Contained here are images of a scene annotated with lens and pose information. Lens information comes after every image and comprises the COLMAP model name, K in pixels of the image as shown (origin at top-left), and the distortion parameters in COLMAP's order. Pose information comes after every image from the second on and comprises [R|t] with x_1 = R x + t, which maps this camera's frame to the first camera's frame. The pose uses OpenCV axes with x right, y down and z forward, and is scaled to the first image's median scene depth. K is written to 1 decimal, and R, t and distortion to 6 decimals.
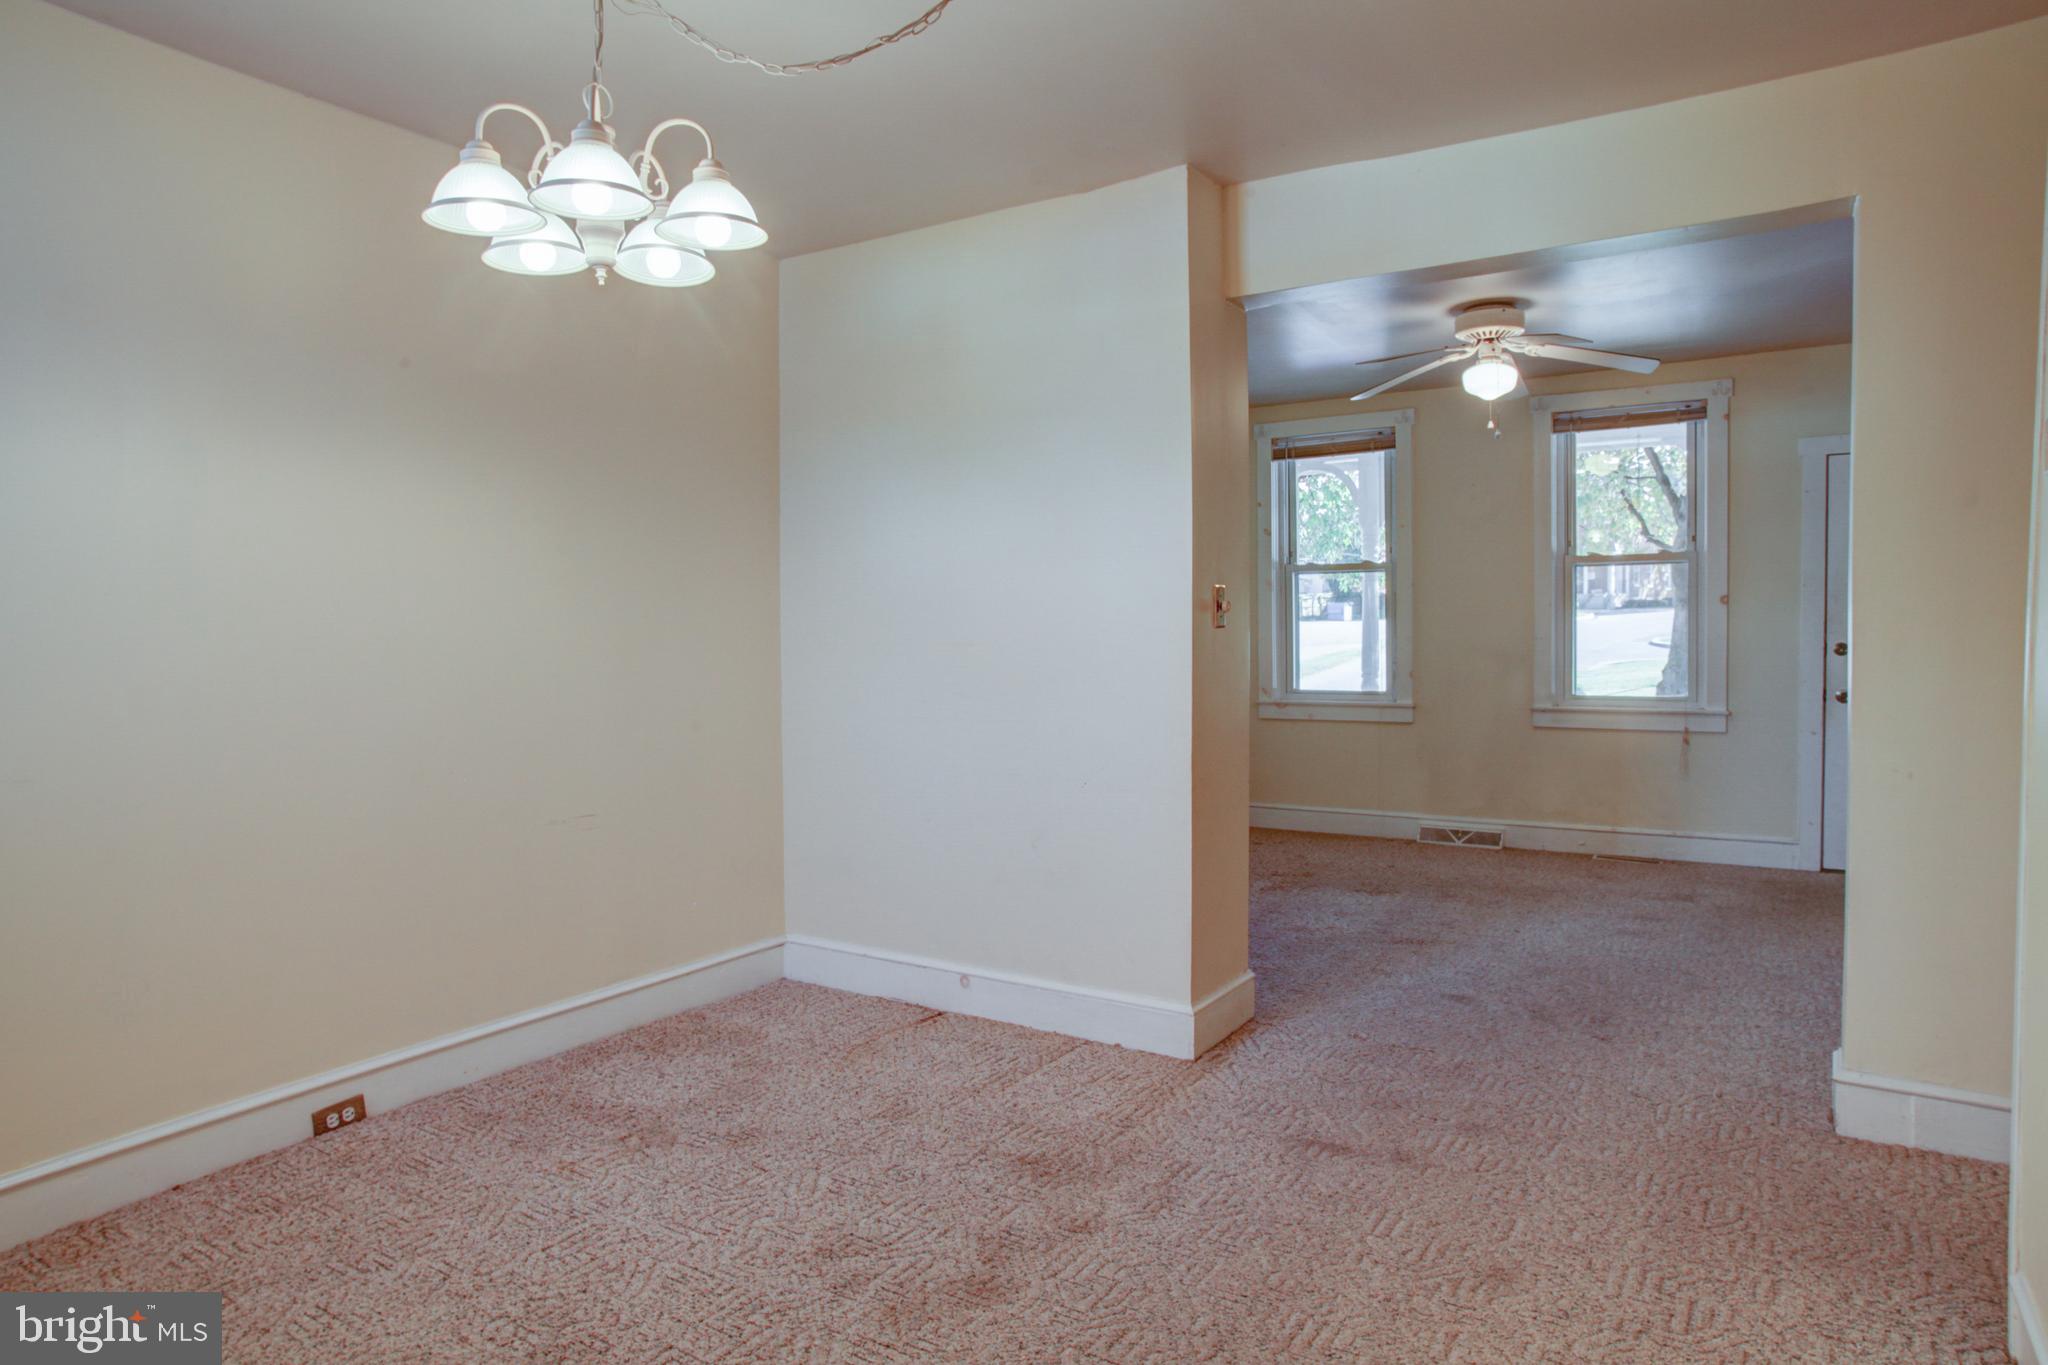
lens RADIAL K [[1199.1, 0, 1033.8], [0, 1199.1, 669.7], [0, 0, 1]] dist [-0.096180, 0.078186]
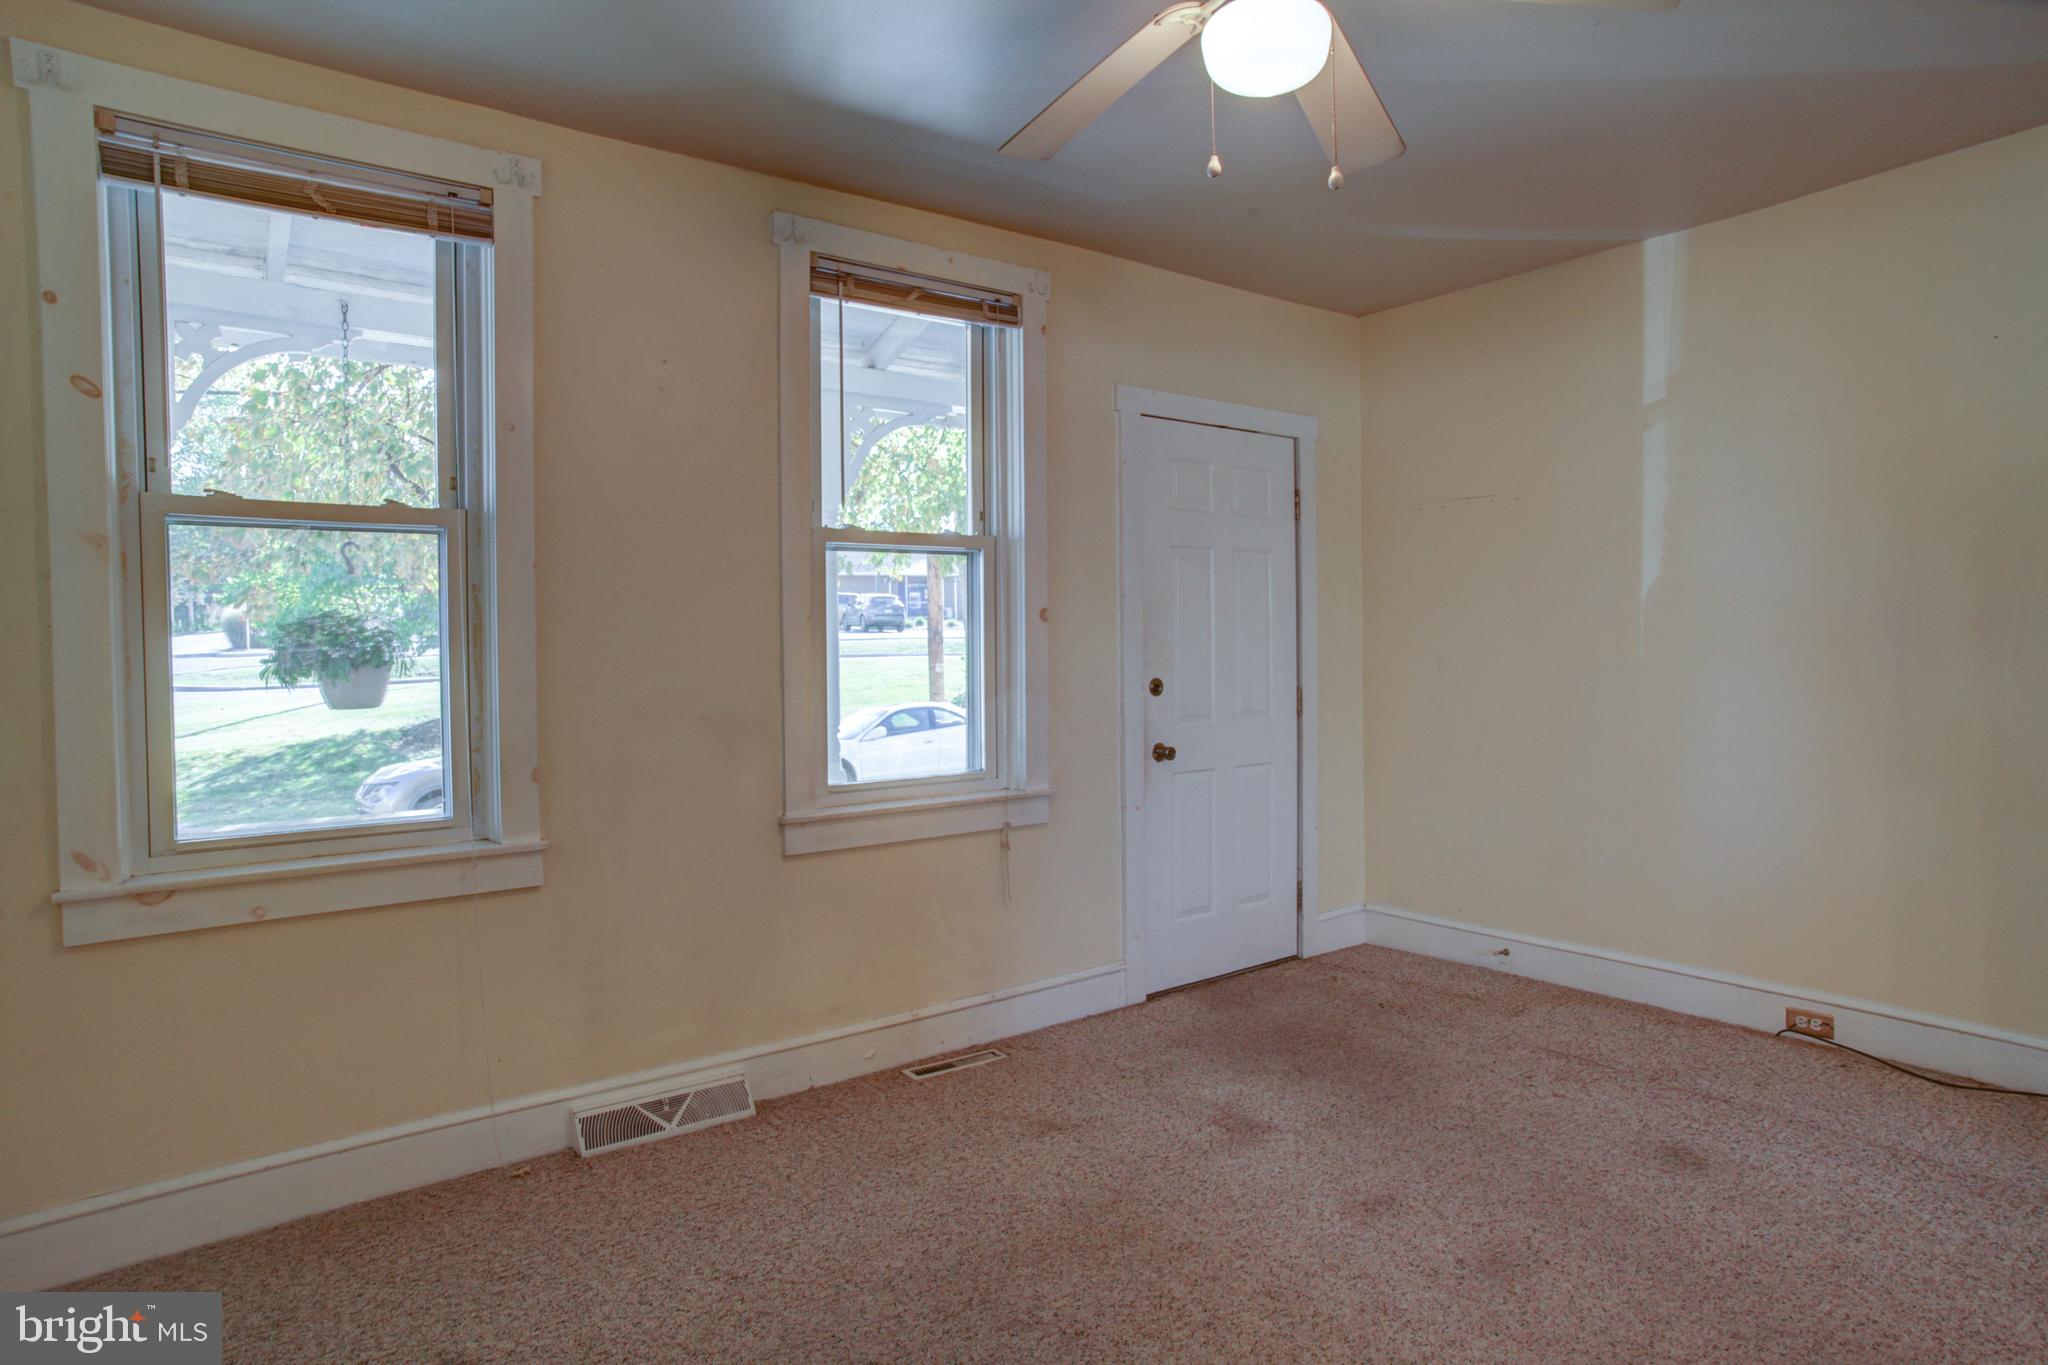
lens RADIAL K [[1177.6, 0, 1018.4], [0, 1177.6, 671.8], [0, 0, 1]] dist [-0.095791, 0.074990]
pose [[0.355435, -0.017236, 0.934542, -0.013099], [0.041935, 0.999117, 0.002478, -0.028686], [-0.933760, 0.038310, 0.355844, 0.728401]]
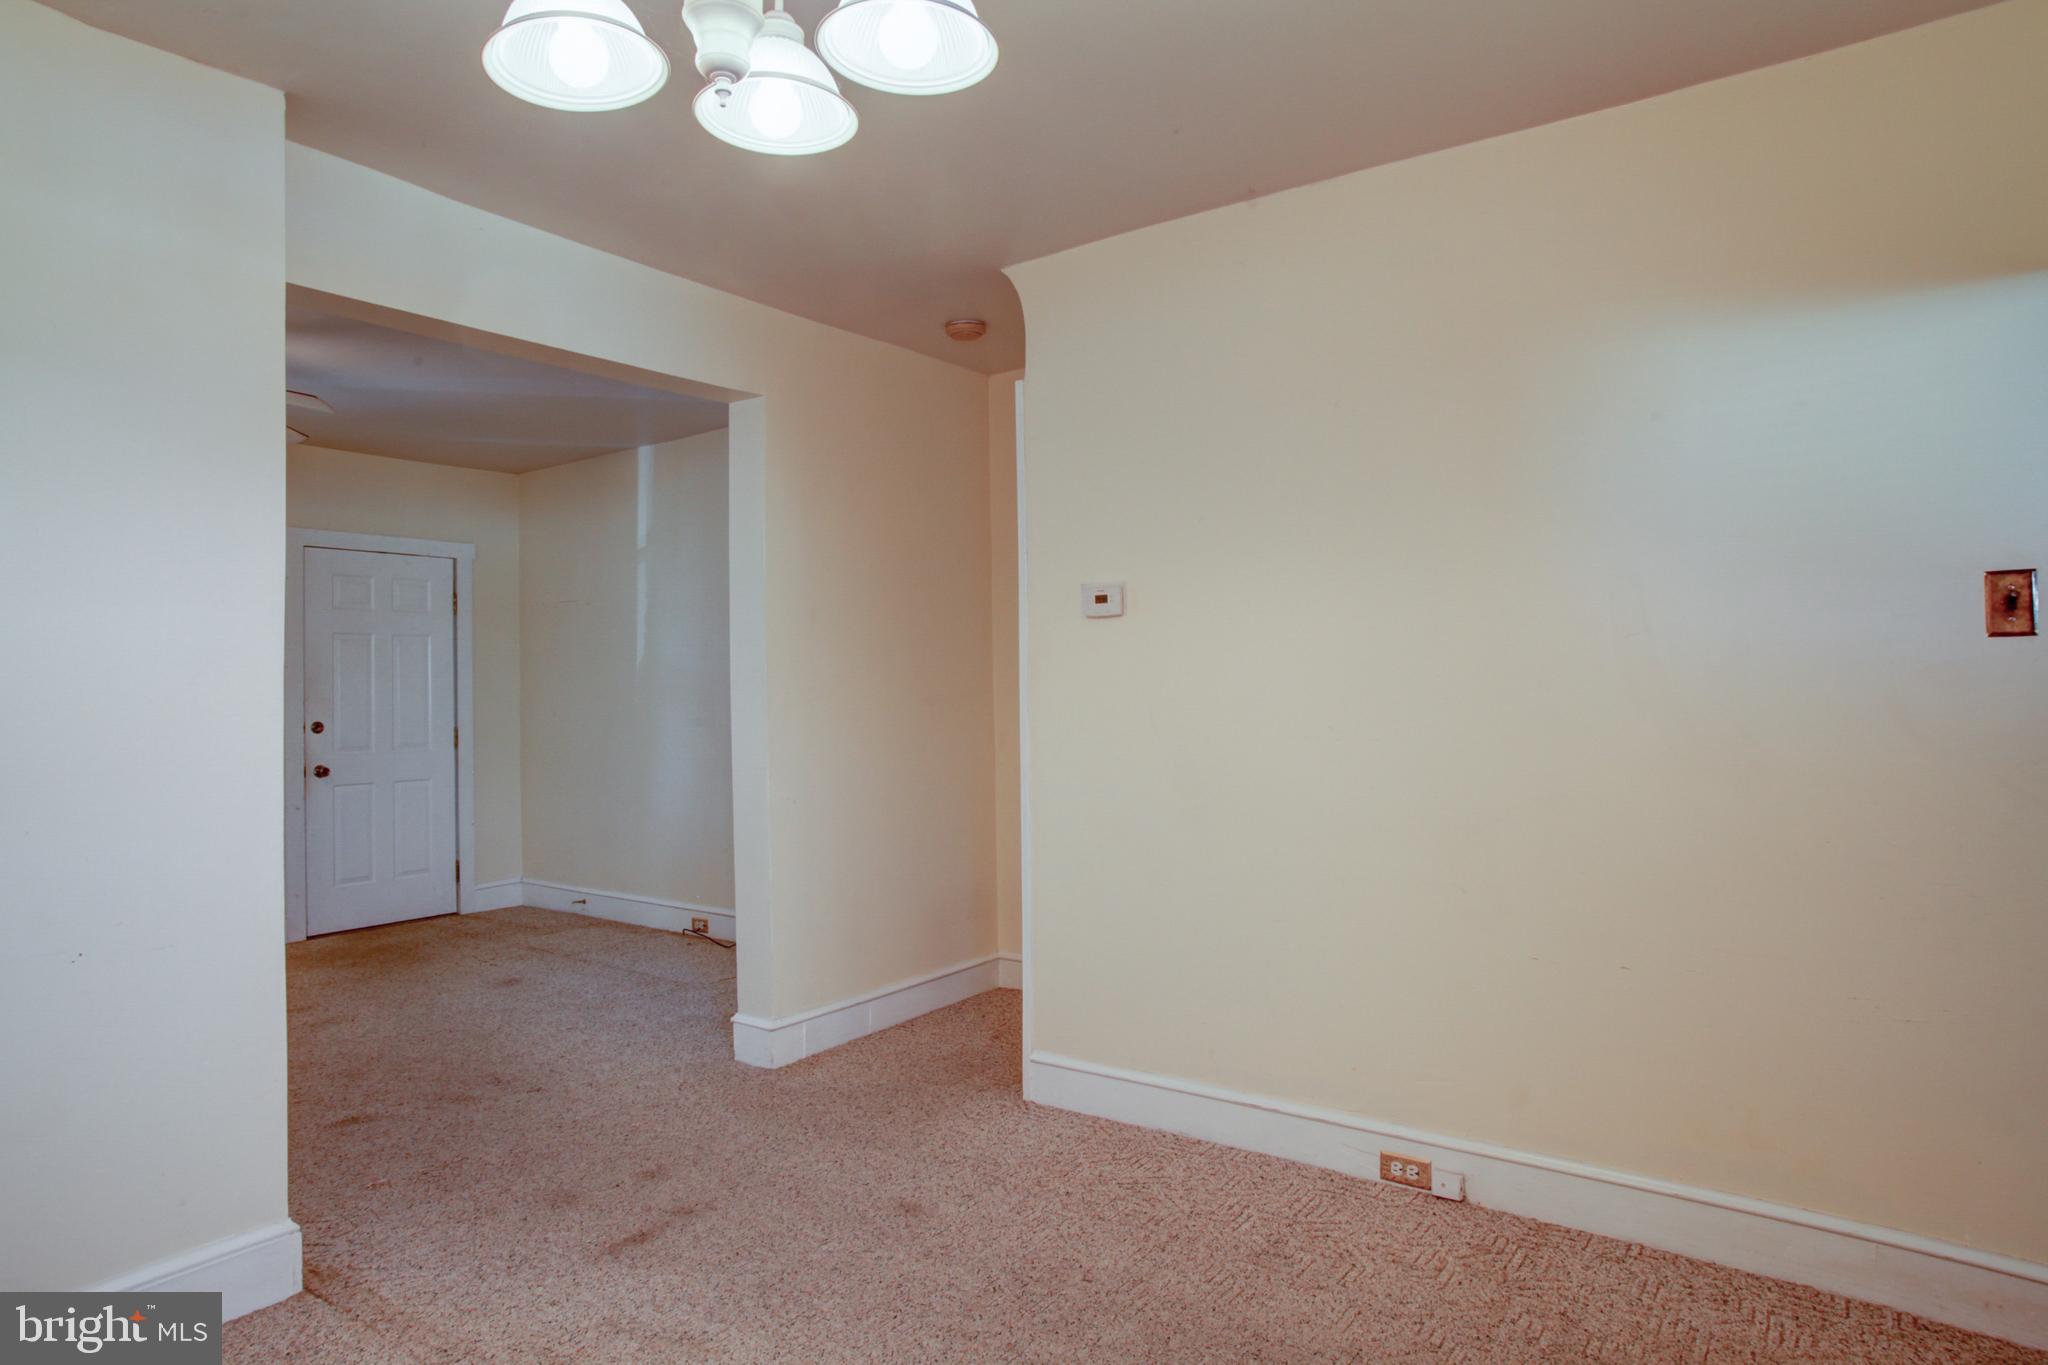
lens RADIAL K [[1177.6, 0, 1018.4], [0, 1177.6, 671.8], [0, 0, 1]] dist [-0.095791, 0.074990]
pose [[0.058924, 0.025763, 0.997930, -0.287825], [0.048546, 0.998410, -0.028641, -0.006412], [-0.997081, 0.050133, 0.057580, 0.259918]]
